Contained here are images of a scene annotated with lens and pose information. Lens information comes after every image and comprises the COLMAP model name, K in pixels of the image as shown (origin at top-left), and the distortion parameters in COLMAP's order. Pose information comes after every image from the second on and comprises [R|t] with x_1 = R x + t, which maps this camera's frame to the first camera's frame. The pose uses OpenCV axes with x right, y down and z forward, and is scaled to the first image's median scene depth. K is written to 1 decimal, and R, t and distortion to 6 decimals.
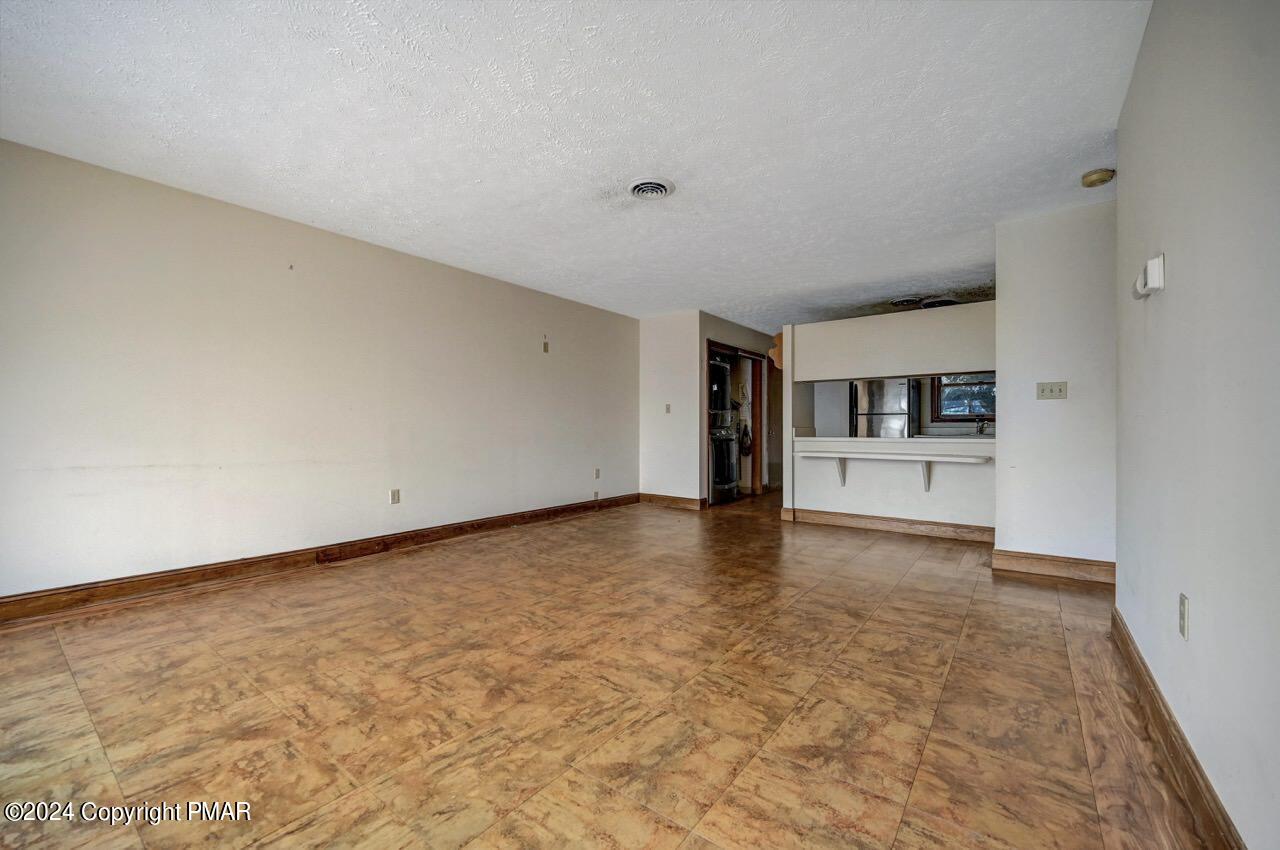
lens RADIAL K [[510.4, 0, 644.0], [0, 510.4, 426.7], [0, 0, 1]] dist [-0.002567, 0.000368]
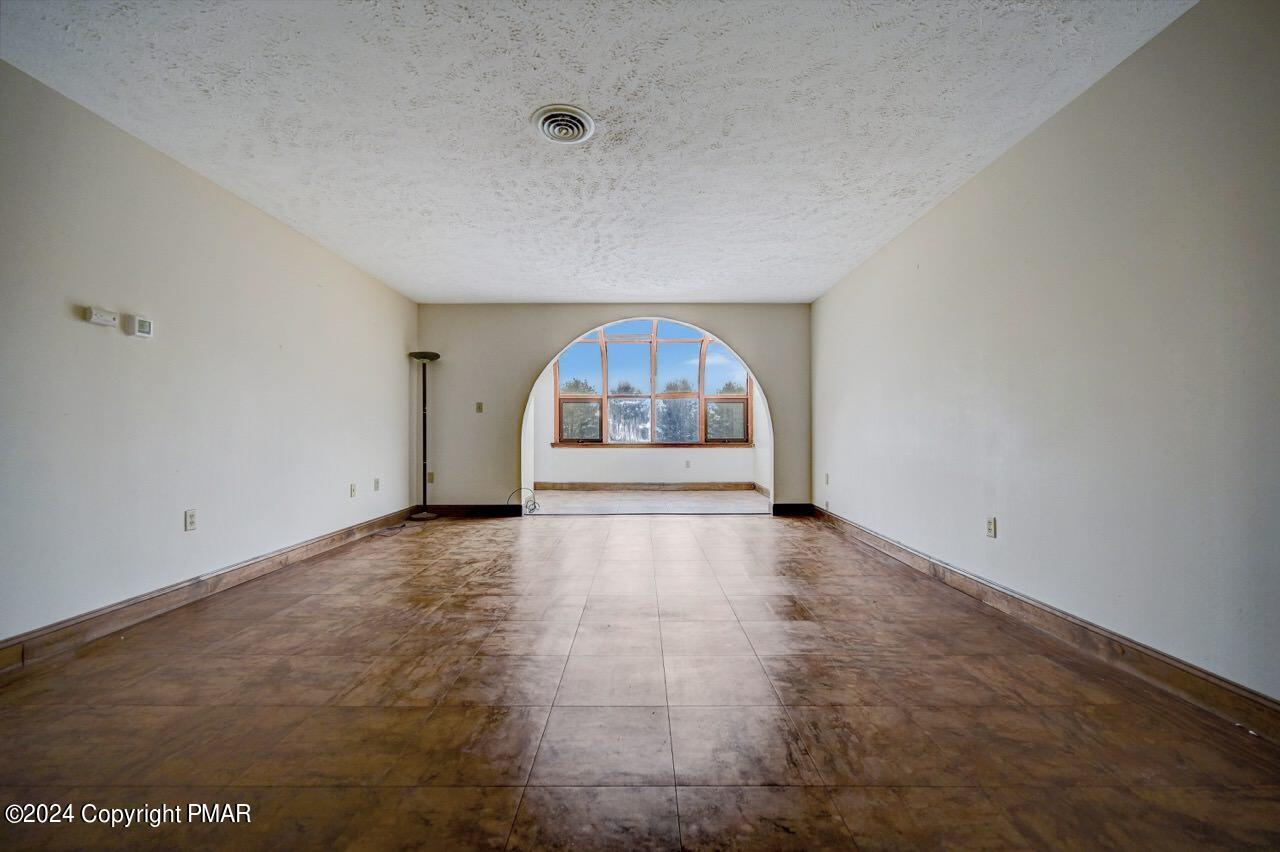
lens RADIAL K [[510.4, 0, 638.2], [0, 510.4, 425.7], [0, 0, 1]] dist [-0.002567, 0.000368]
pose [[-0.803029, -0.008867, -0.595874, 0.425482], [0.002138, 0.999840, -0.017759, 0.021114], [0.595936, -0.015536, -0.802882, 1.860319]]
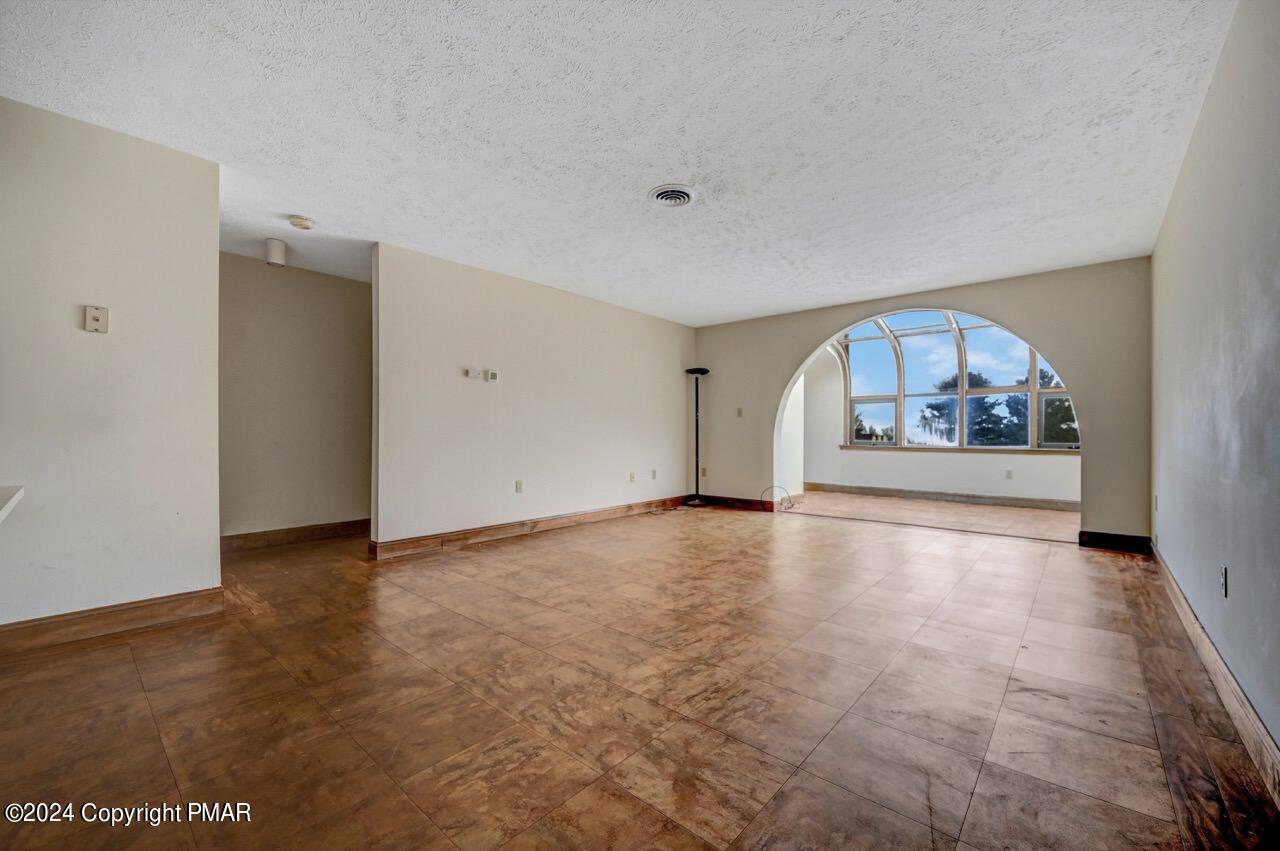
lens RADIAL K [[510.4, 0, 634.5], [0, 510.4, 431.9], [0, 0, 1]] dist [-0.002567, 0.000368]
pose [[-0.996585, -0.003836, 0.082484, 0.001289], [-0.004187, 0.999983, -0.004083, 0.009418], [-0.082466, -0.004414, -0.996584, 2.203650]]
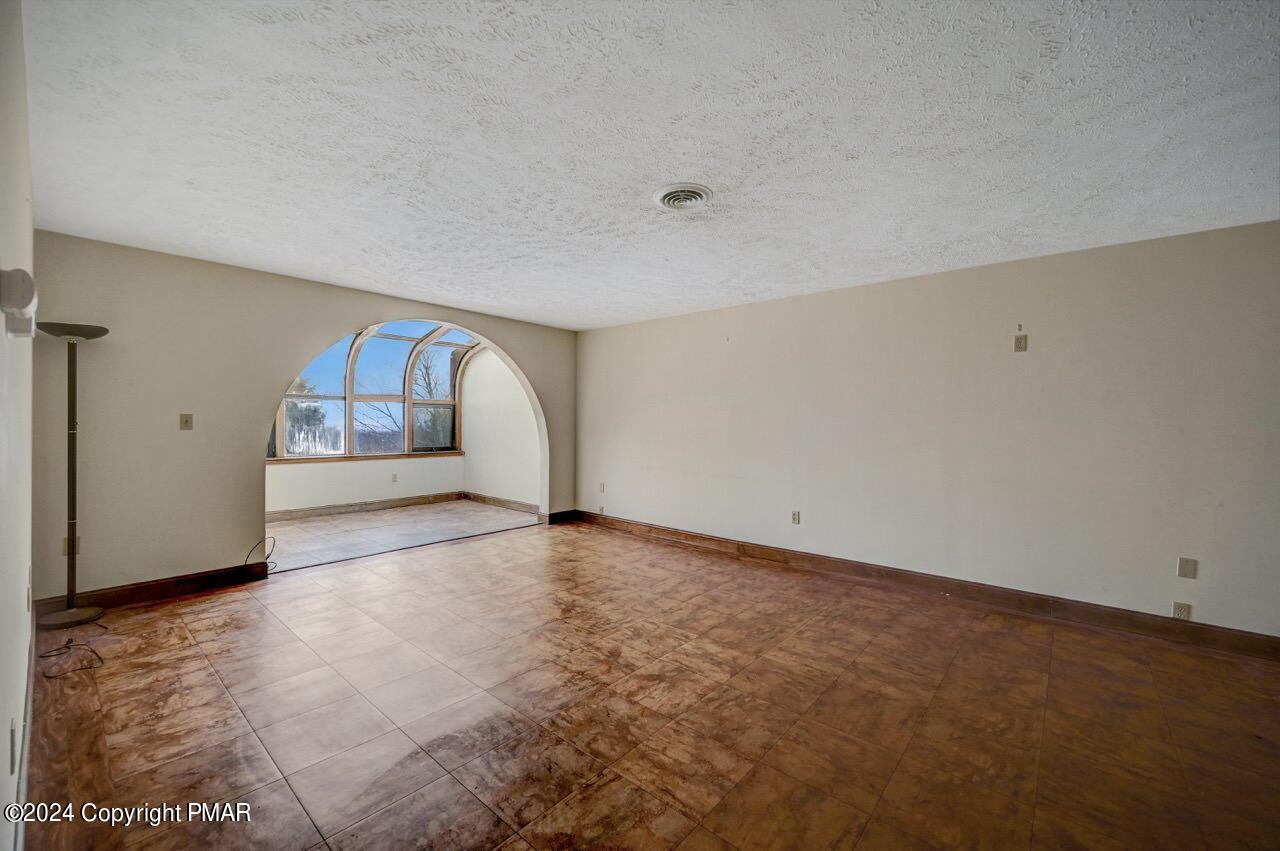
lens RADIAL K [[510.4, 0, 644.5], [0, 510.4, 421.9], [0, 0, 1]] dist [-0.002567, 0.000368]
pose [[-0.062328, -0.003444, -0.998050, 0.942897], [-0.008916, 0.999956, -0.002894, -0.095725], [0.998016, 0.008718, -0.062356, 1.083606]]
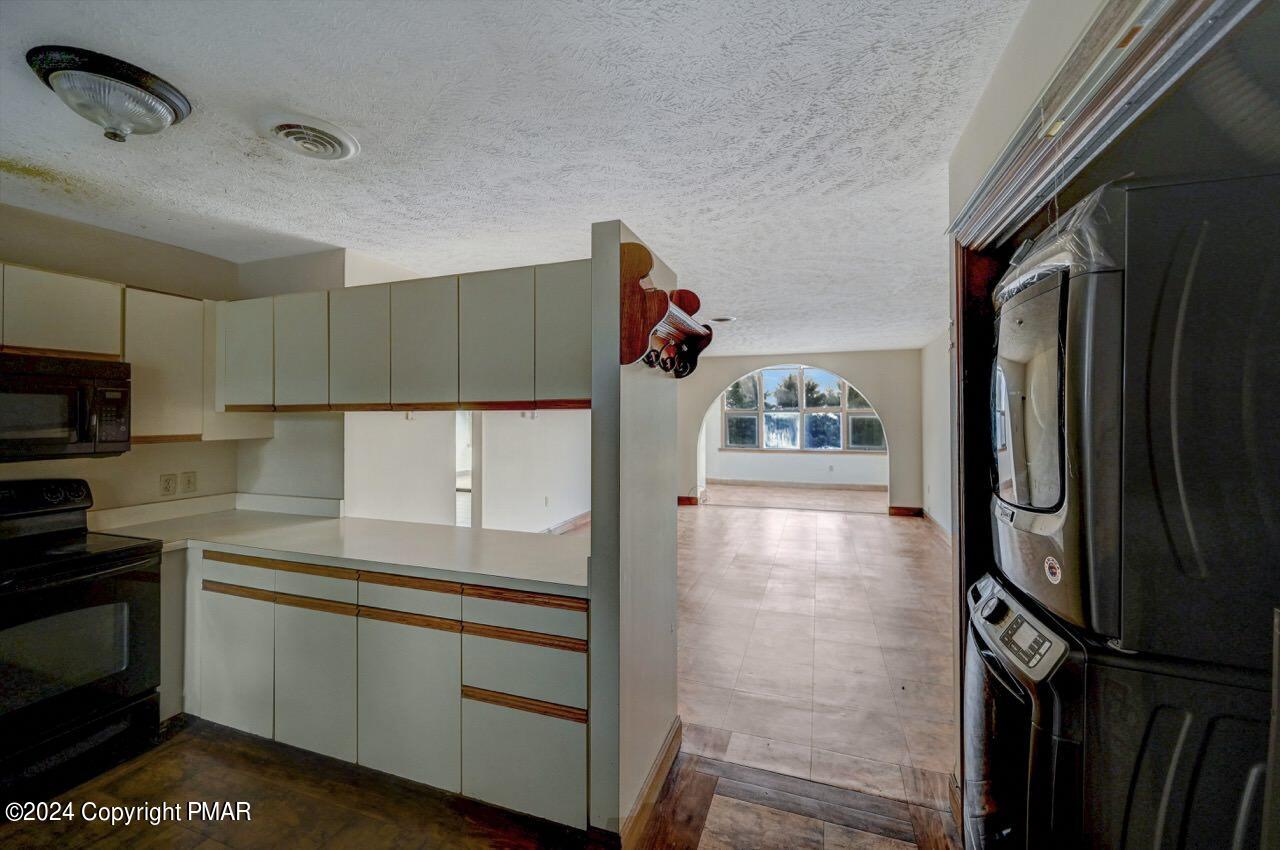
lens RADIAL K [[510.4, 0, 635.4], [0, 510.4, 411.7], [0, 0, 1]] dist [-0.002567, 0.000368]
pose [[-0.953991, -0.002795, -0.299821, 0.813219], [0.001712, 0.999889, -0.014767, -0.150845], [0.299829, -0.014601, -0.953881, 2.660129]]
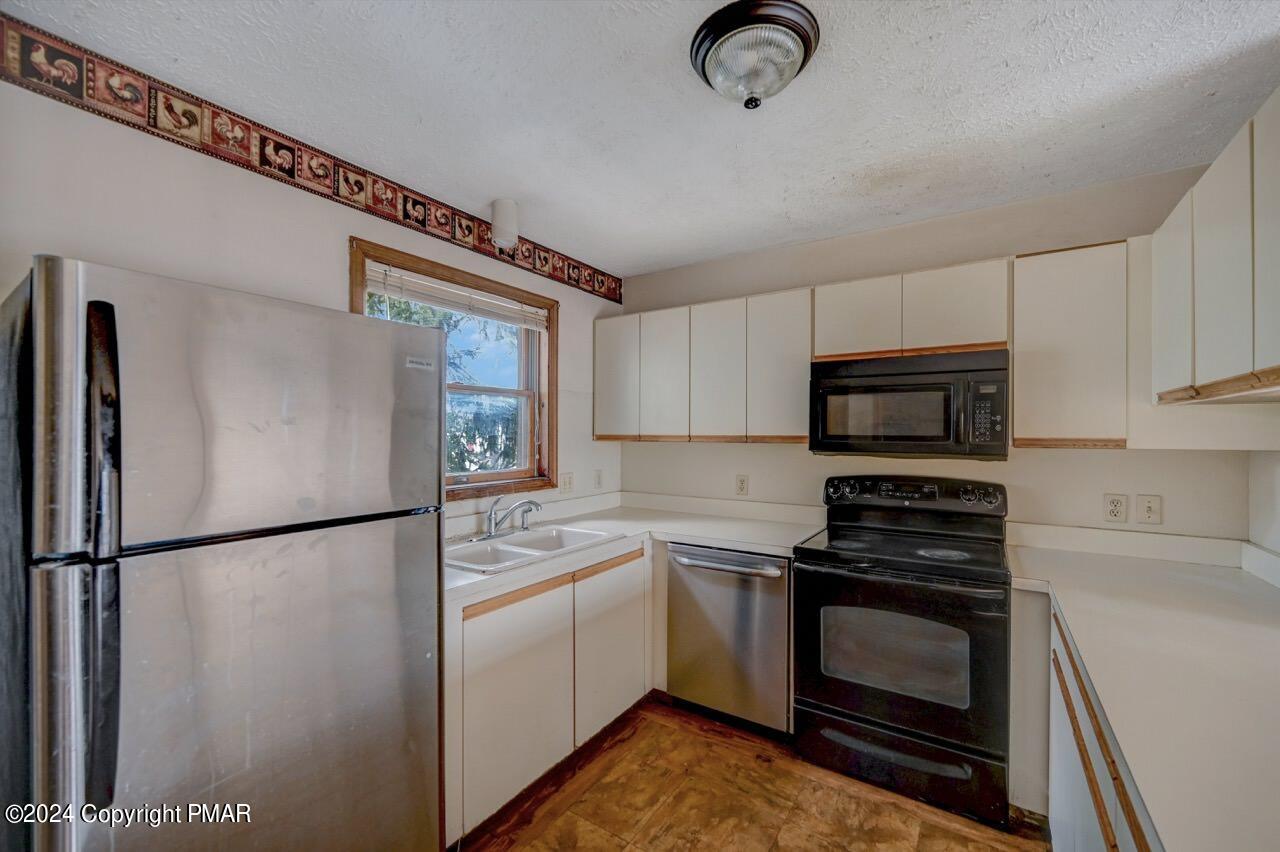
lens RADIAL K [[510.4, 0, 636.2], [0, 510.4, 433.5], [0, 0, 1]] dist [-0.002567, 0.000368]
pose [[-0.056456, -0.004006, 0.998397, 0.702477], [-0.003841, 0.999985, 0.003795, -0.132116], [-0.998398, -0.003621, -0.056471, 2.204011]]
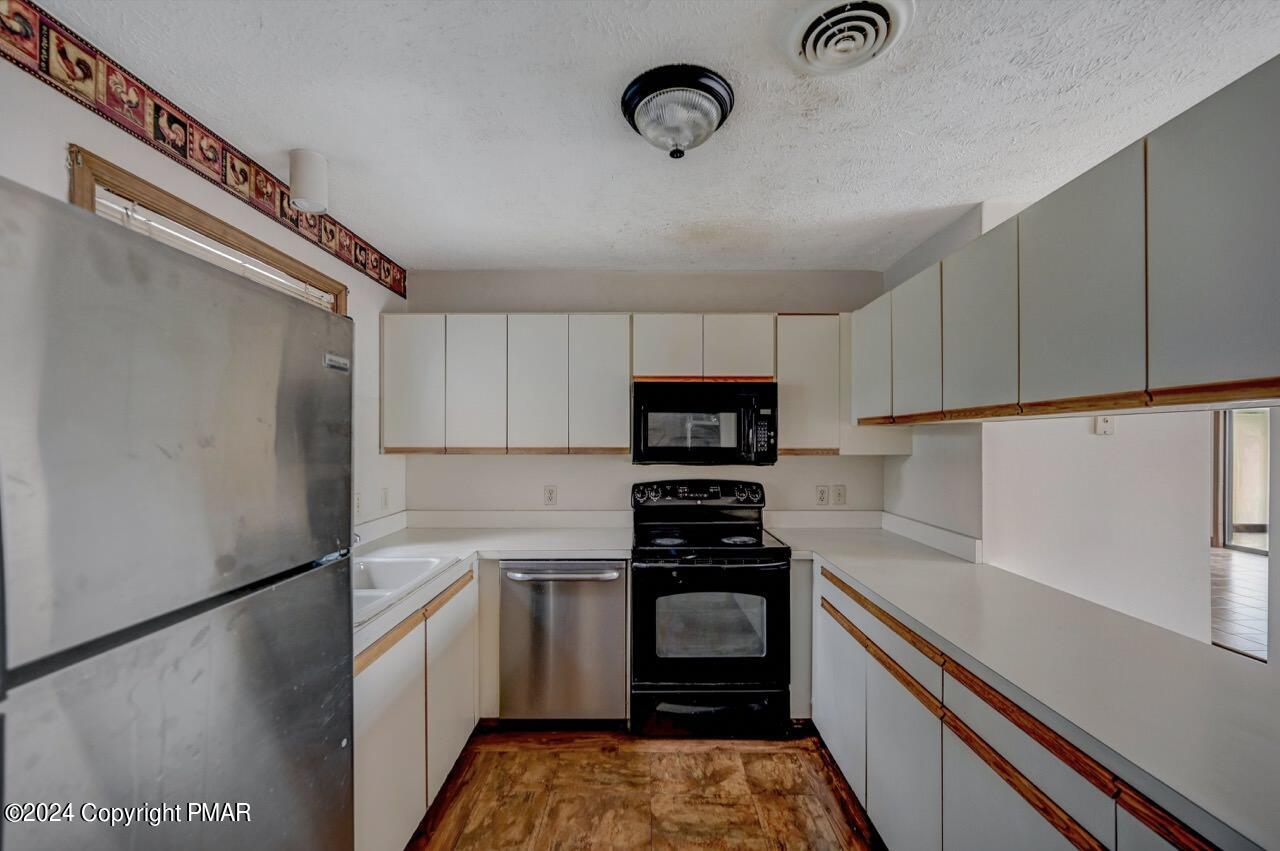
lens RADIAL K [[510.4, 0, 640.0], [0, 510.4, 441.3], [0, 0, 1]] dist [-0.002567, 0.000368]
pose [[-0.595564, -0.004397, 0.803296, 0.760949], [-0.002930, 0.999990, 0.003302, -0.140260], [-0.803303, -0.000387, -0.595571, 2.398000]]
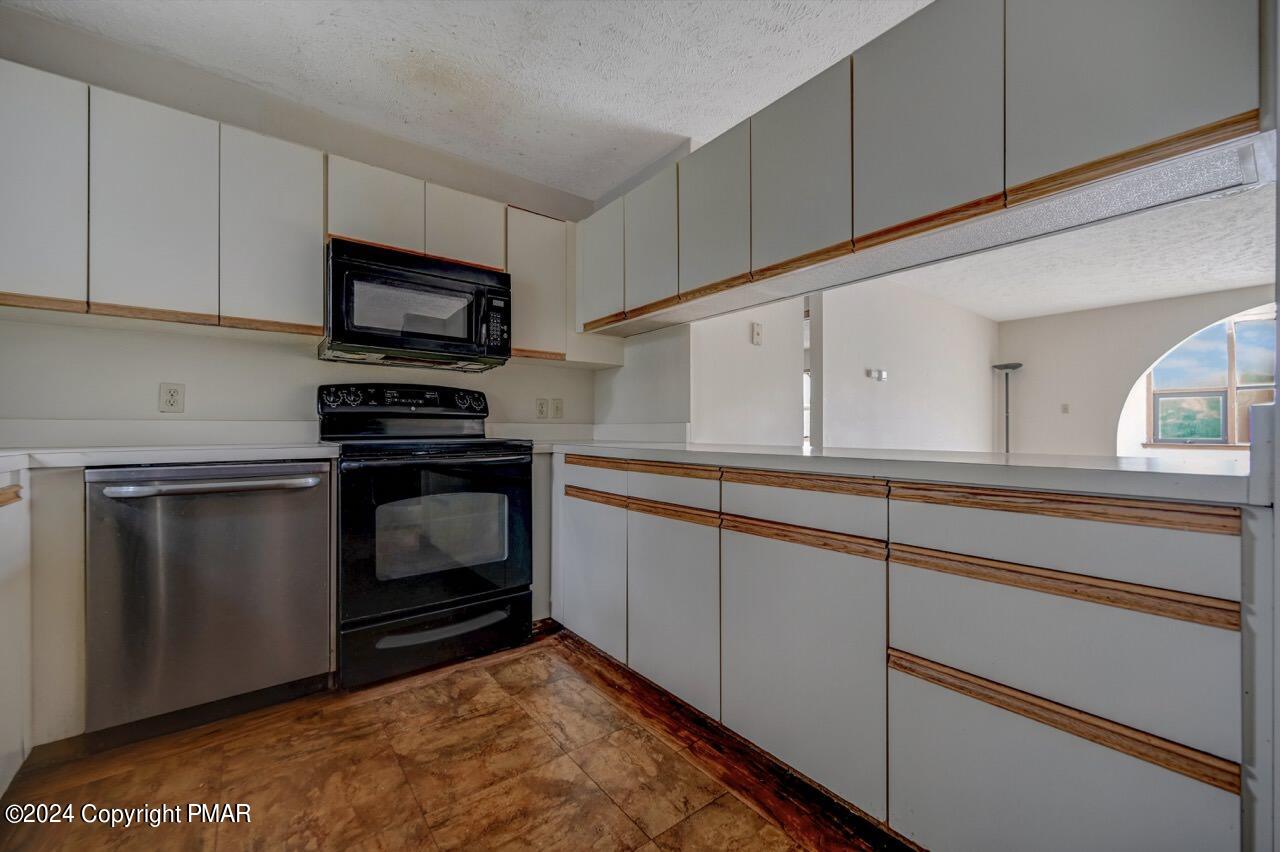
lens RADIAL K [[510.4, 0, 641.9], [0, 510.4, 428.4], [0, 0, 1]] dist [-0.002567, 0.000368]
pose [[-0.965114, -0.005153, 0.261779, 0.900024], [-0.005818, 0.999982, -0.001765, 0.004882], [-0.261765, -0.003226, -0.965126, 2.422687]]
